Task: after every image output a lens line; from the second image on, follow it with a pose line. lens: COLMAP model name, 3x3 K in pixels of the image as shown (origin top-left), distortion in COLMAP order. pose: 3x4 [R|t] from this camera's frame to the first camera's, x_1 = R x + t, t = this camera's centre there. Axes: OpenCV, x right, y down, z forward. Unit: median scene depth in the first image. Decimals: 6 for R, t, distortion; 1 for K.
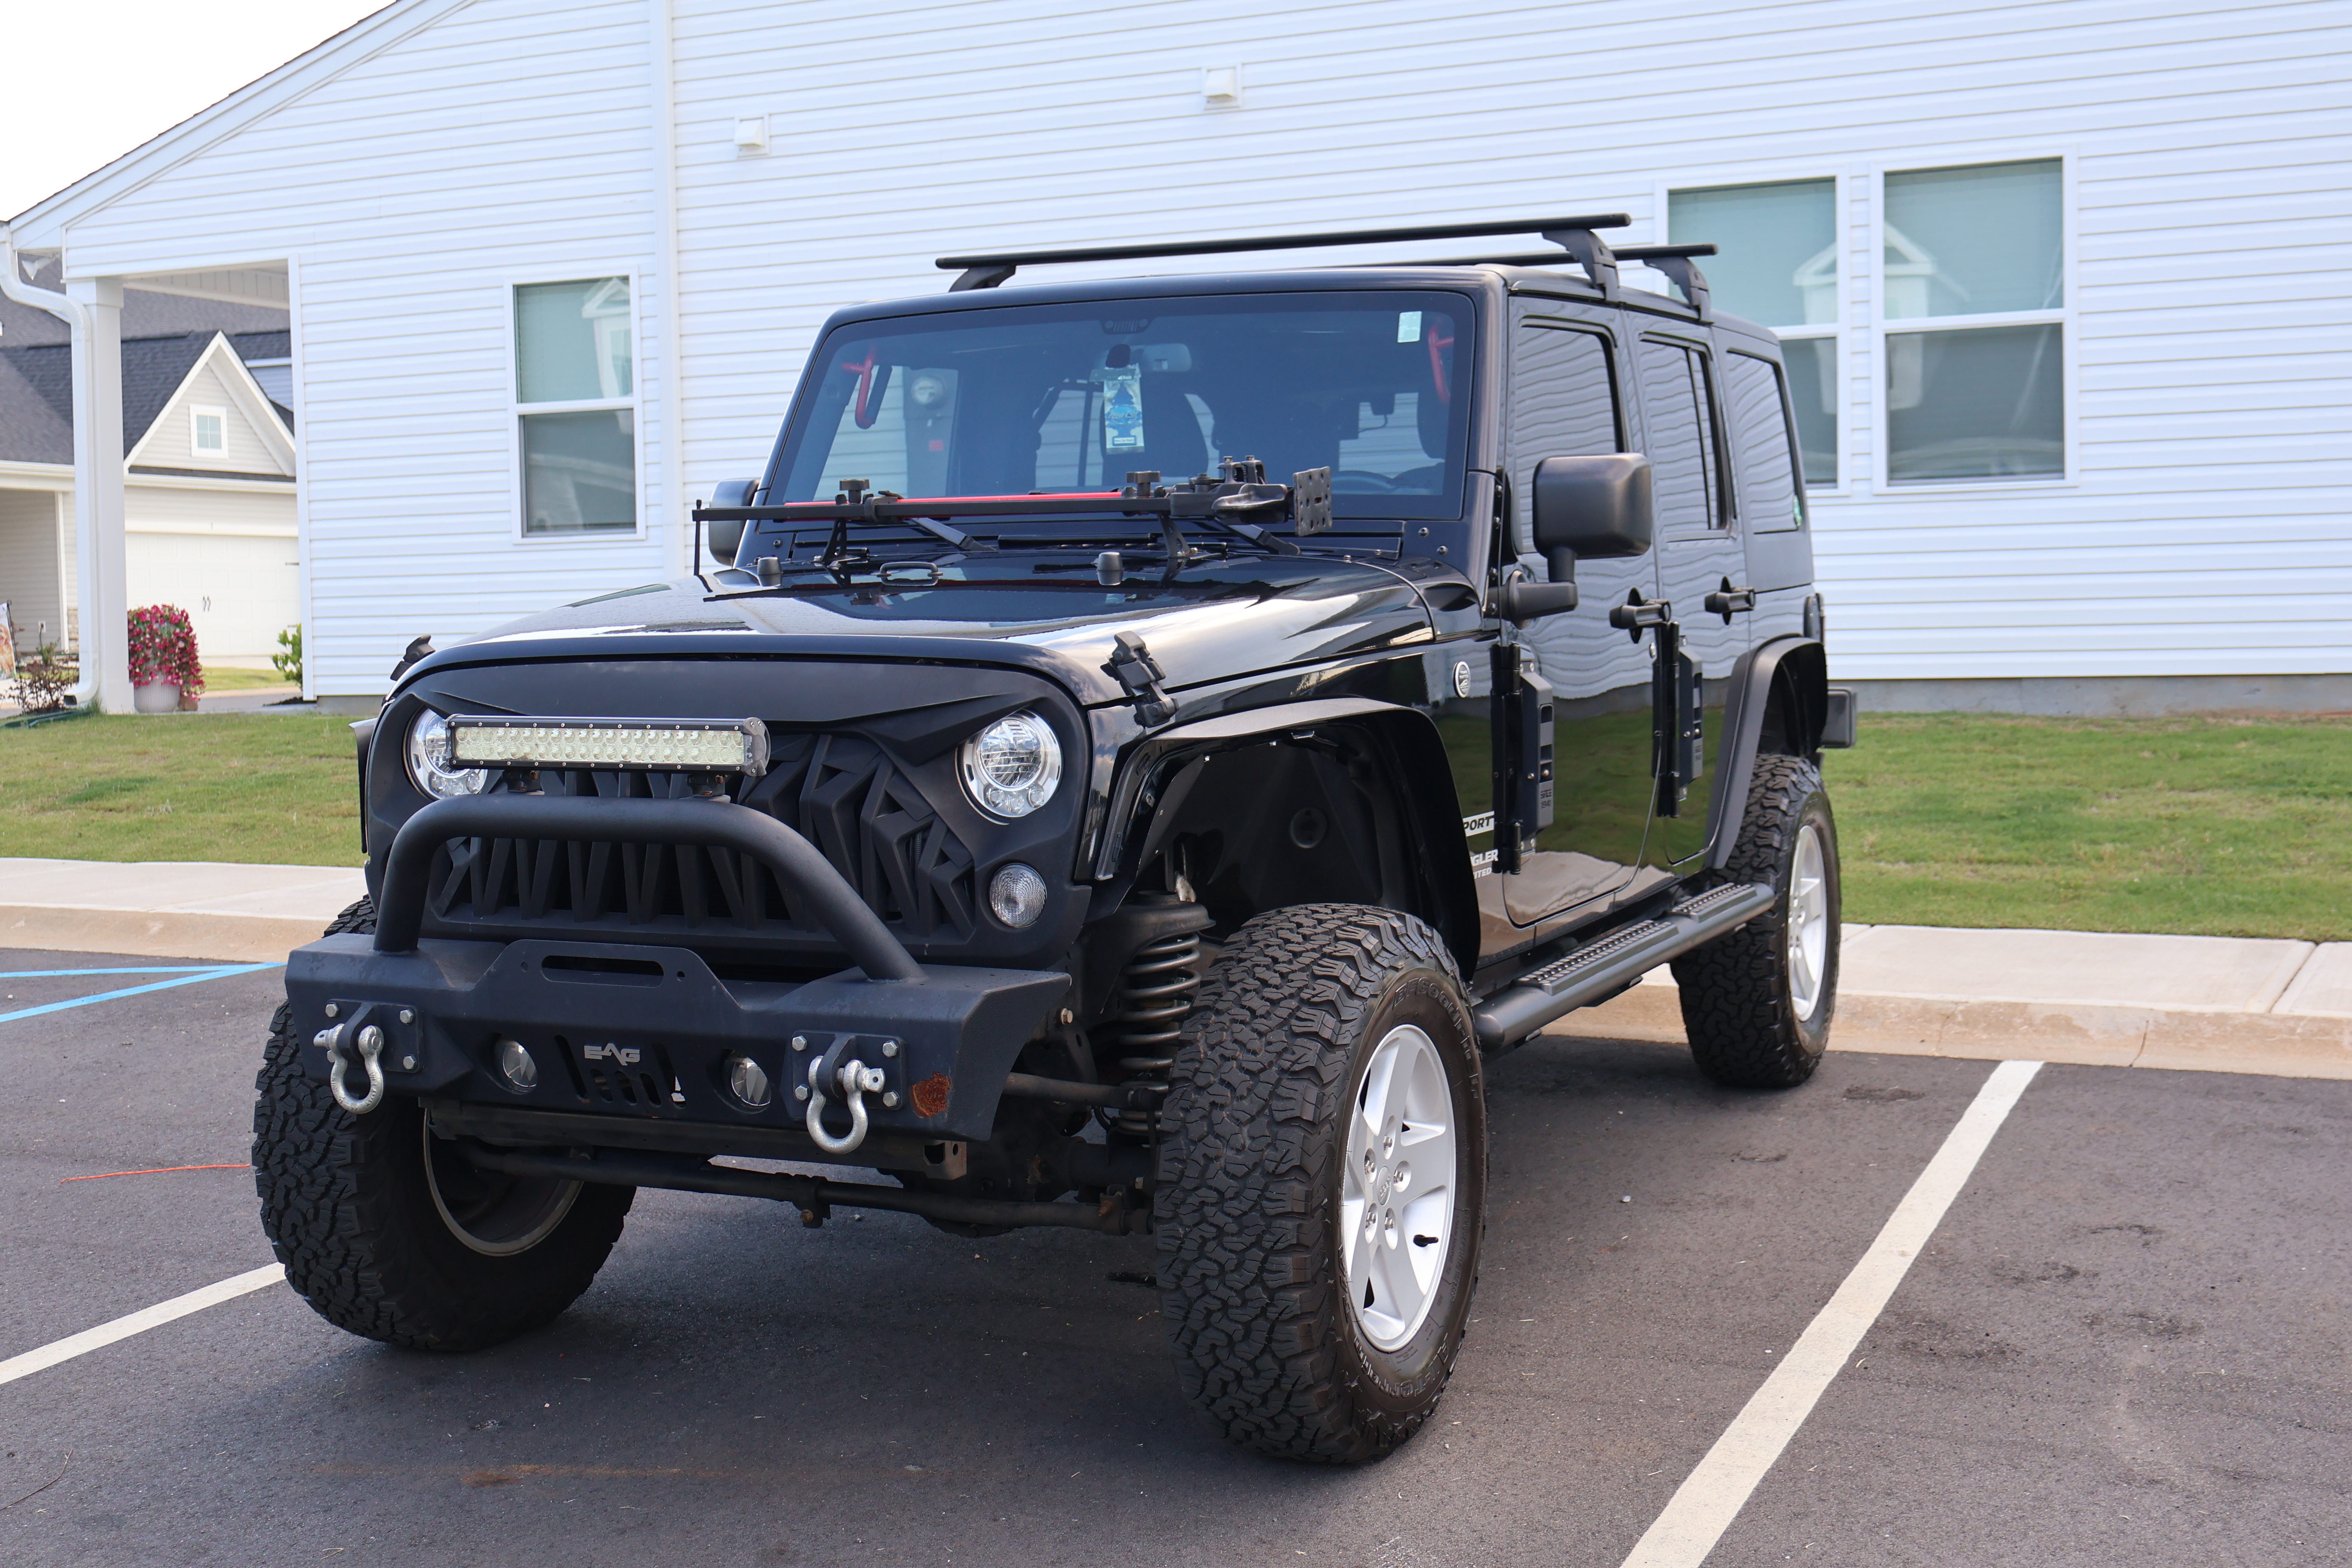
lens RADIAL K [[2628.9, 0, 1239.5], [0, 2628.9, 787.5], [0, 0, 1]] dist [0.009604, 0.000000]
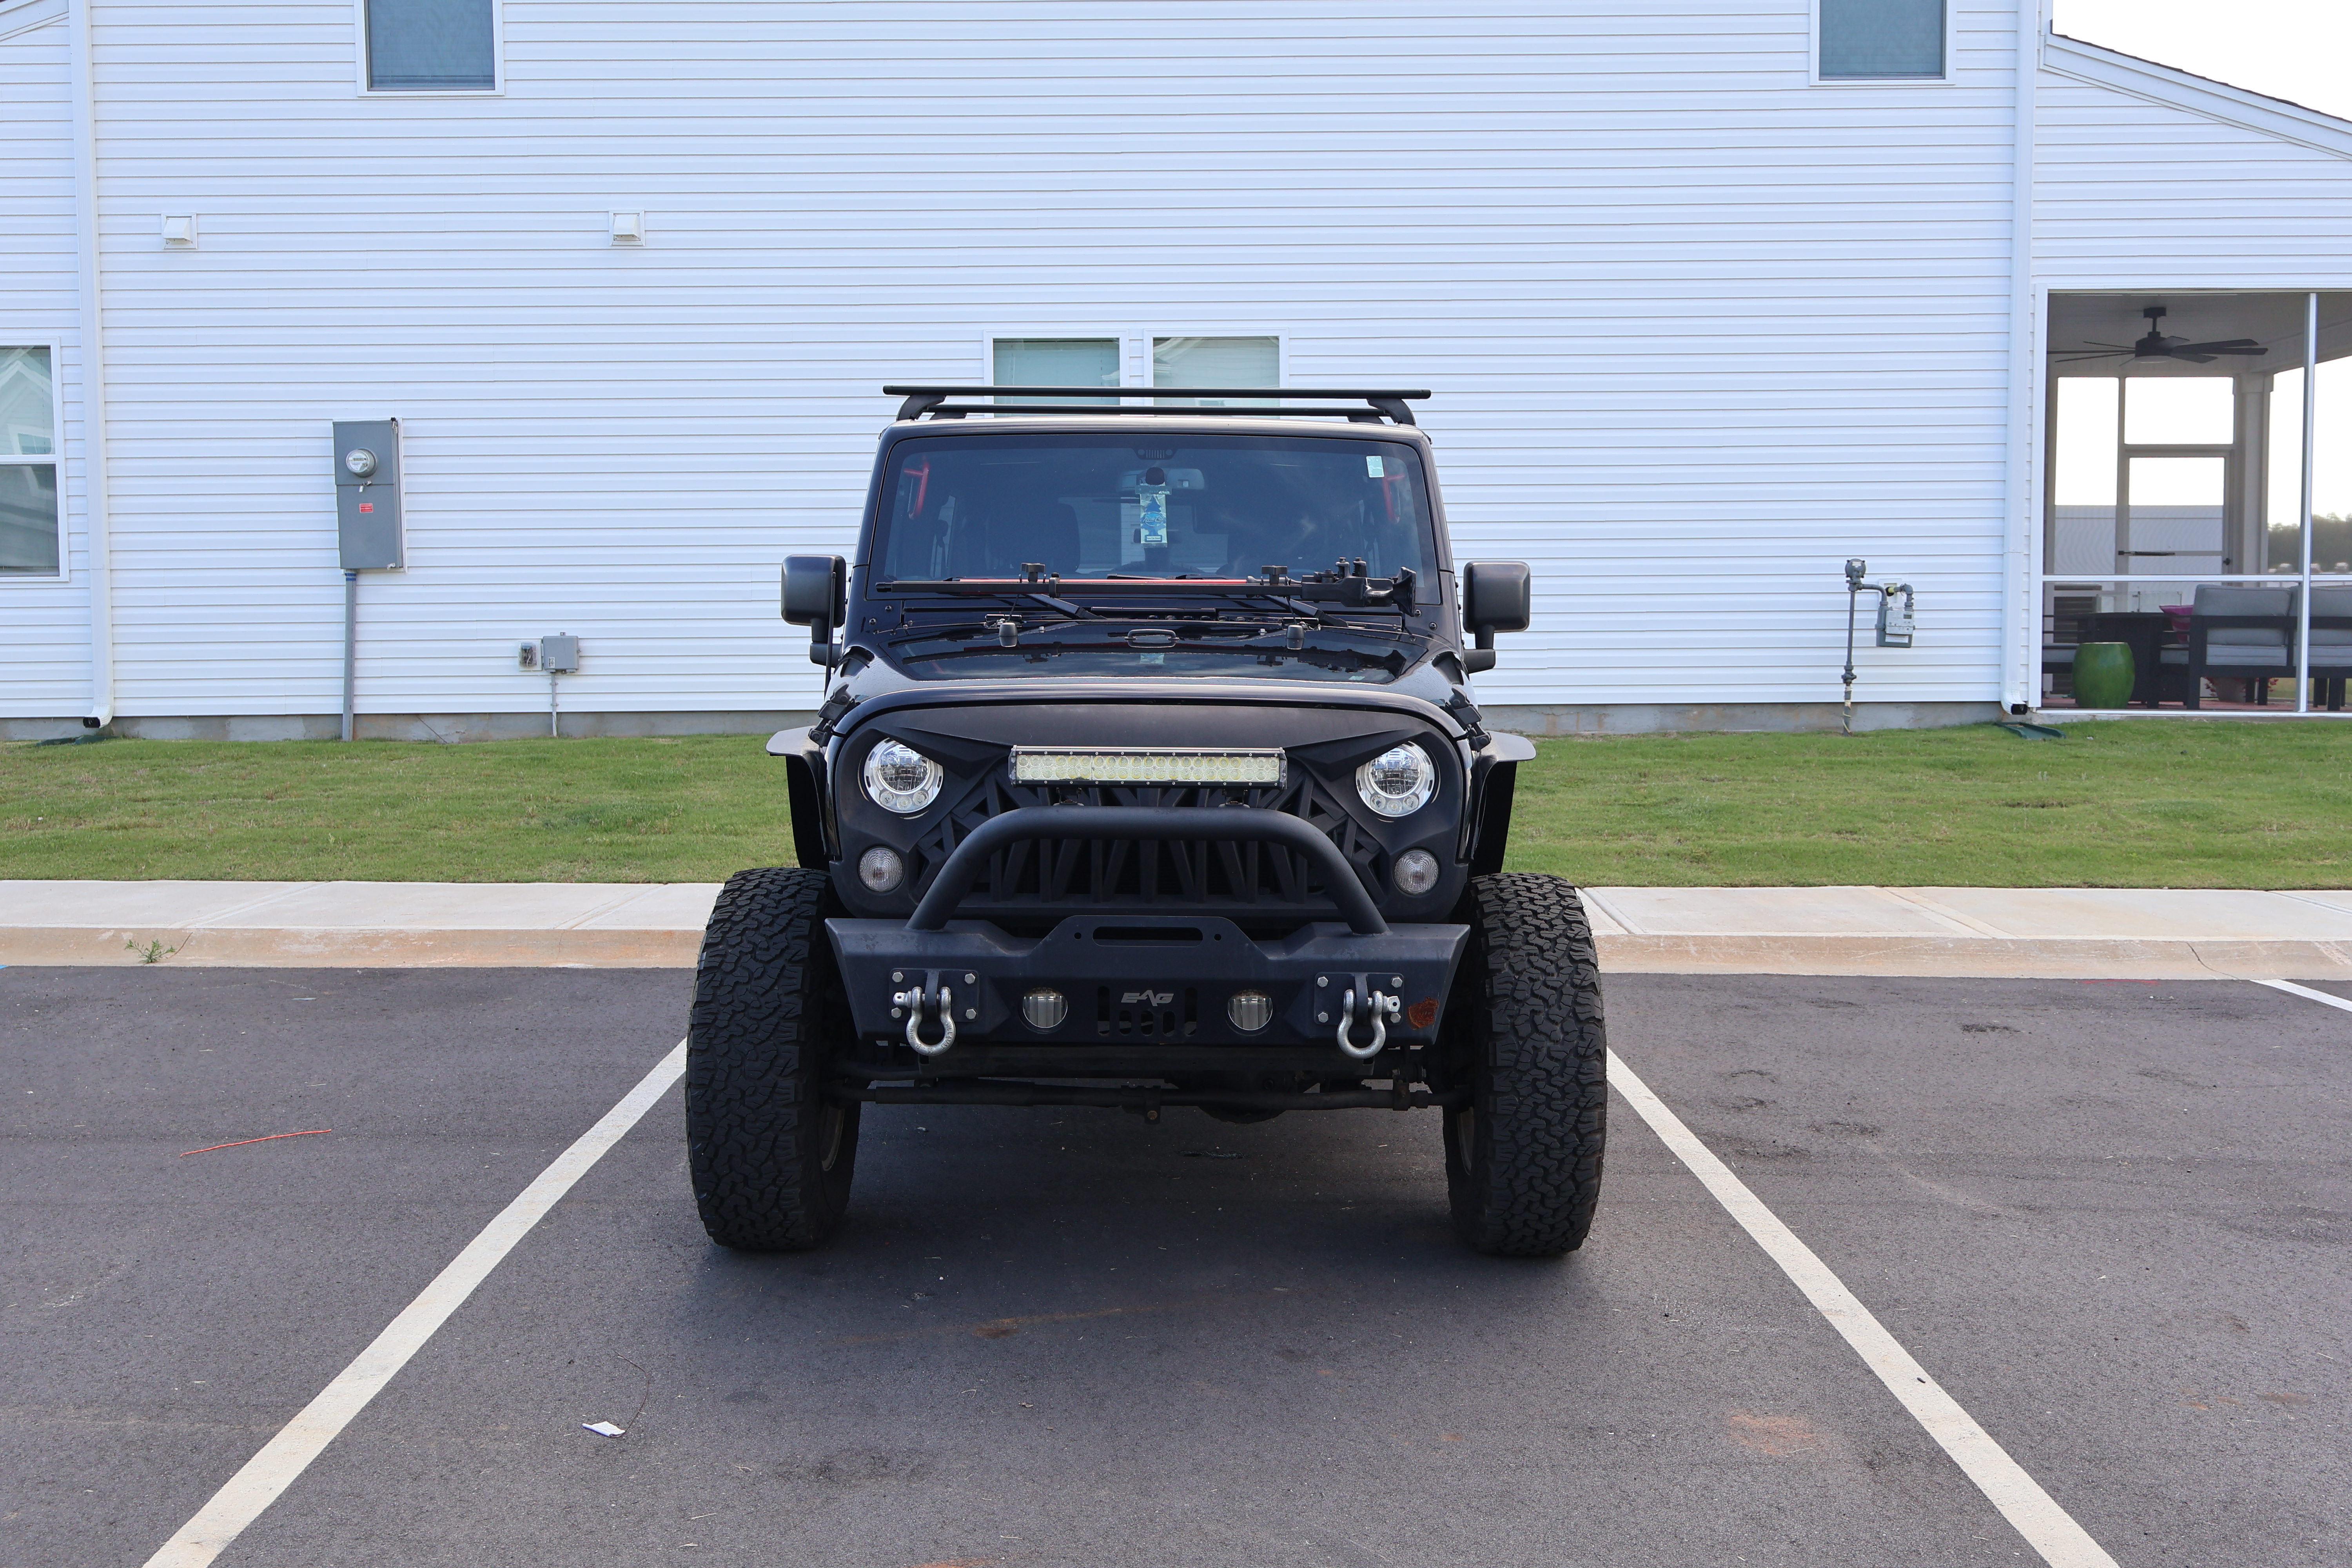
lens RADIAL K [[2066.0, 0, 1167.7], [0, 2066.0, 788.5], [0, 0, 1]] dist [0.002865, -0.011807]
pose [[0.922598, -0.012104, 0.385572, -0.618250], [0.012225, 0.999923, 0.002139, -0.007656], [-0.385568, 0.002740, 0.922675, 0.022255]]
